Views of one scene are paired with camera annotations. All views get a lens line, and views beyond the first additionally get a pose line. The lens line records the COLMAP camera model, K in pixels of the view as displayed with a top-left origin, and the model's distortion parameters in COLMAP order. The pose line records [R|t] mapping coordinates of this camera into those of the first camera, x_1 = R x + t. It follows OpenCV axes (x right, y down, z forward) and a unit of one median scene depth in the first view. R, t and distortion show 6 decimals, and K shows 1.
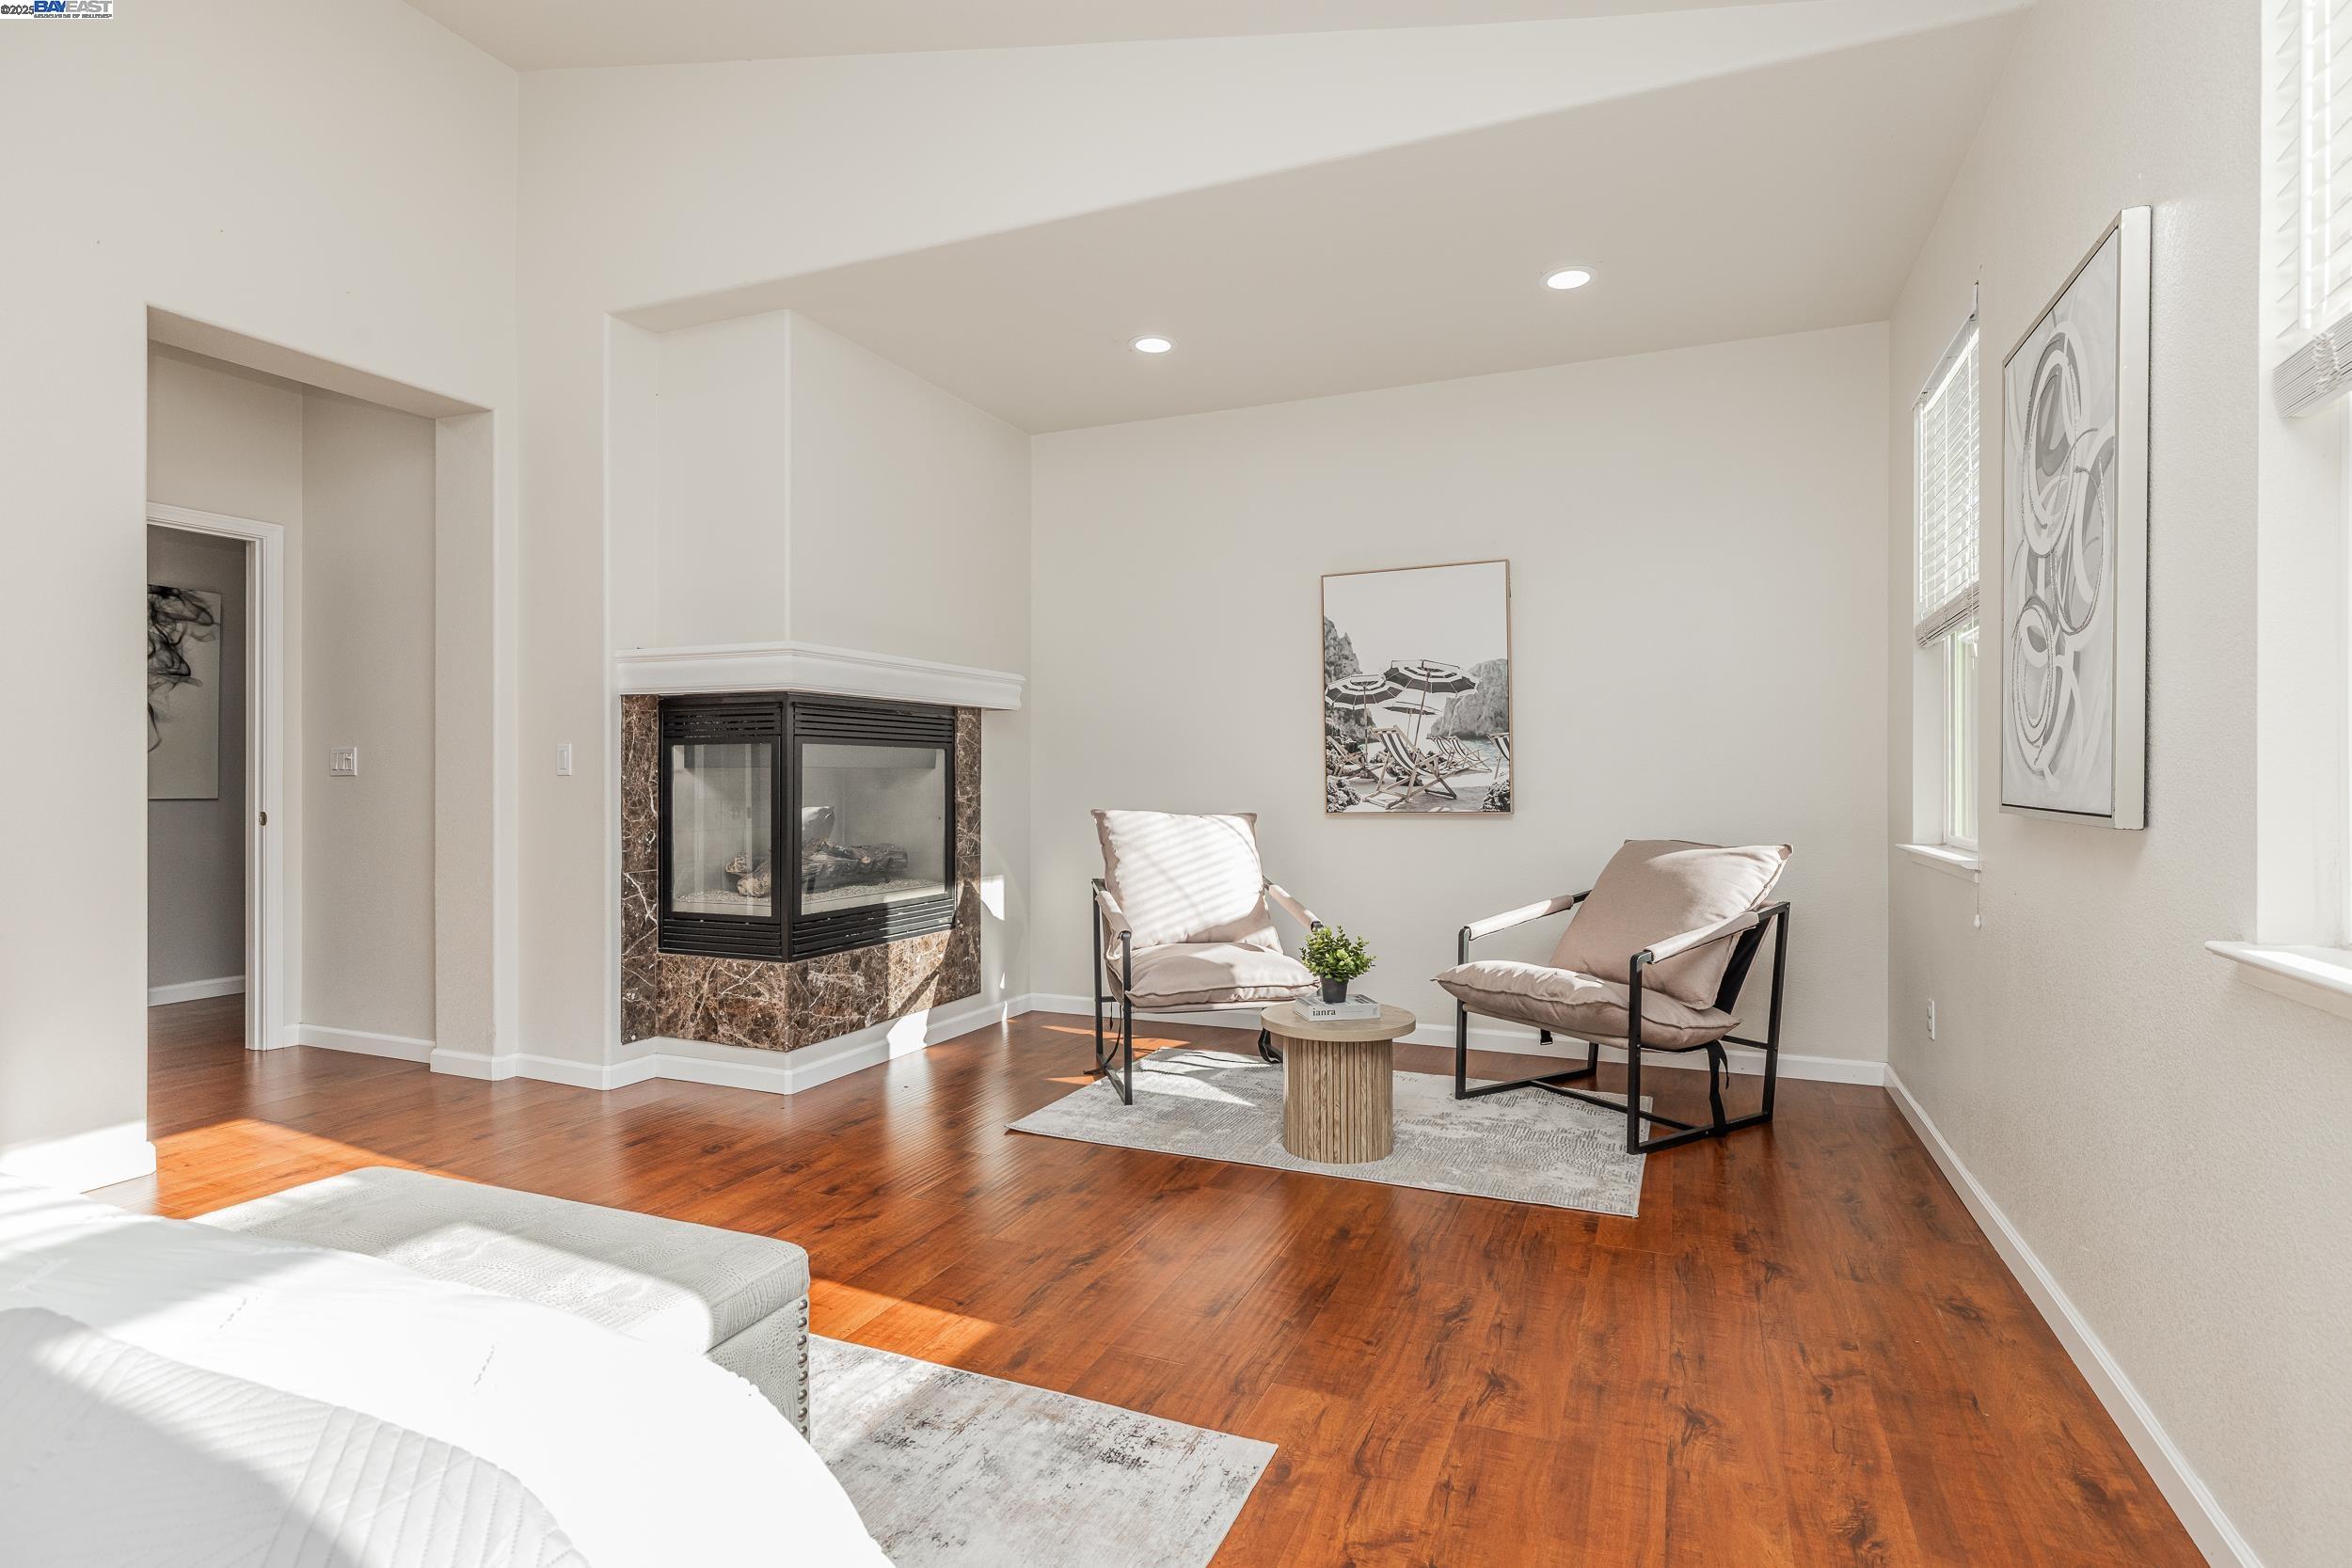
lens RADIAL K [[1134.0, 0, 1165.8], [0, 1134.0, 781.9], [0, 0, 1]] dist [-0.000970, -0.000167]
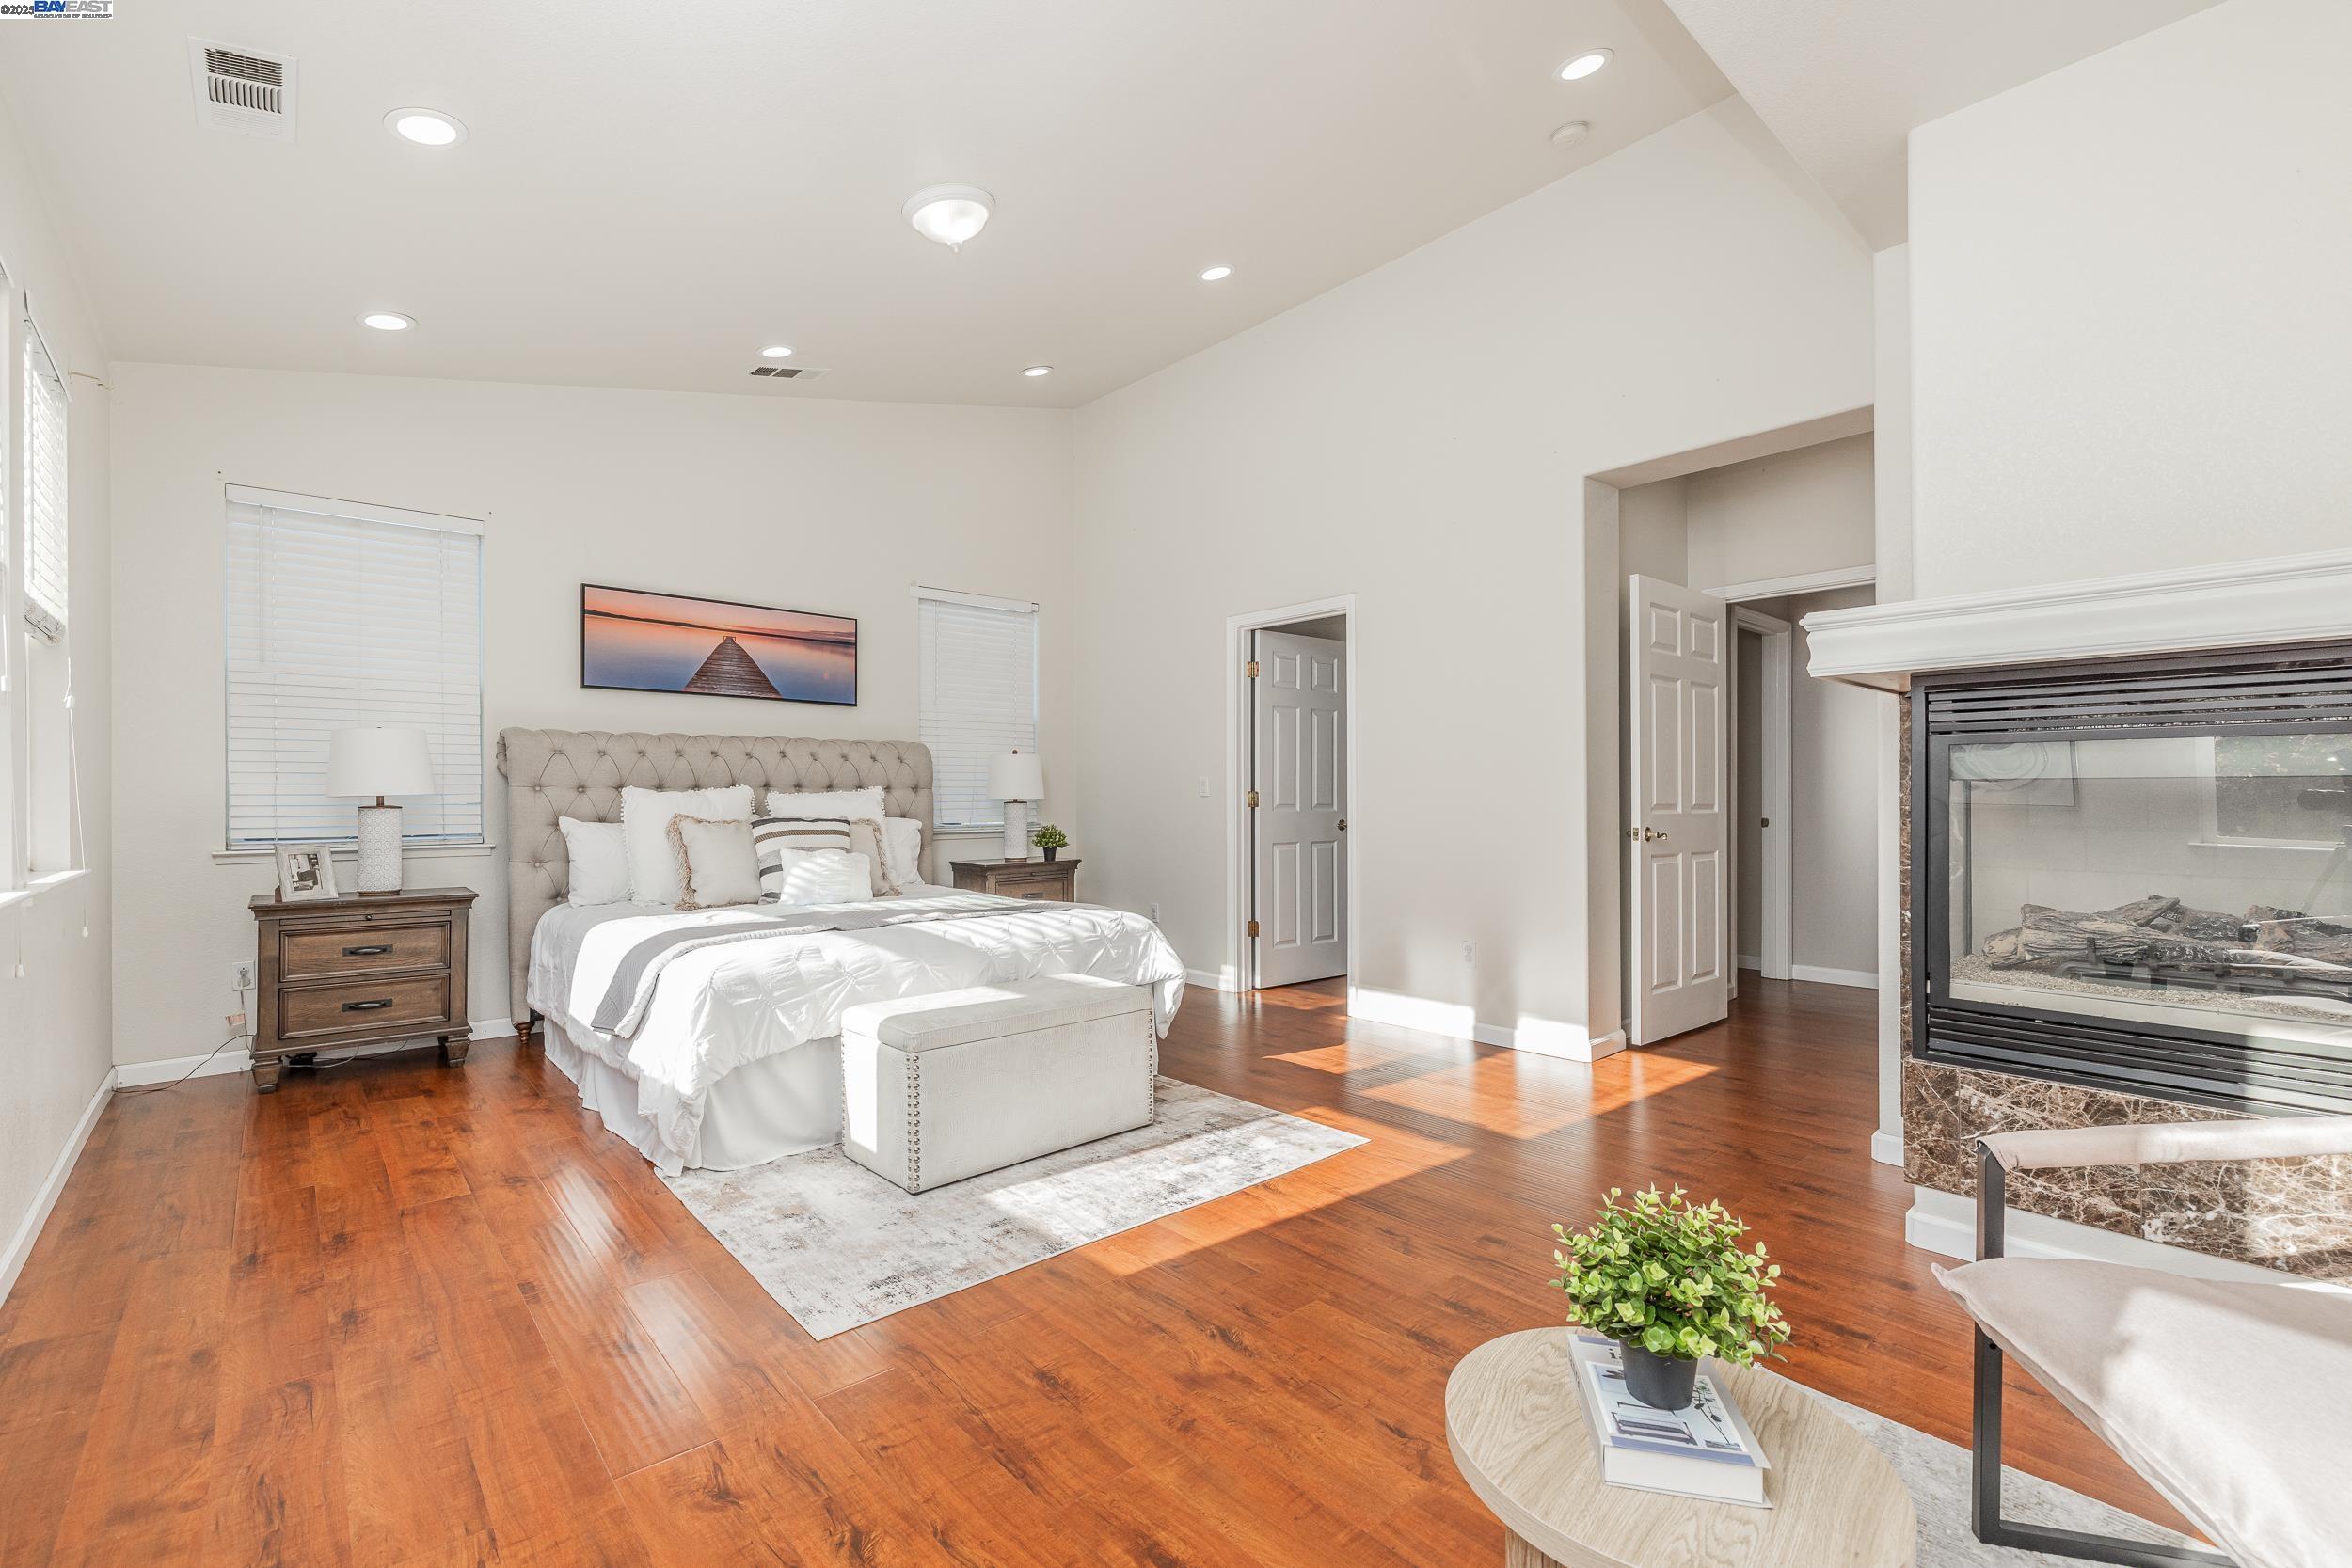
lens RADIAL K [[1021.4, 0, 1158.5], [0, 1021.4, 793.0], [0, 0, 1]] dist [0.004665, 0.000504]
pose [[-0.416520, 0.000153, -0.909126, 0.764425], [-0.001745, 0.999998, 0.000968, -0.010104], [0.909125, 0.001990, -0.416519, 1.437143]]
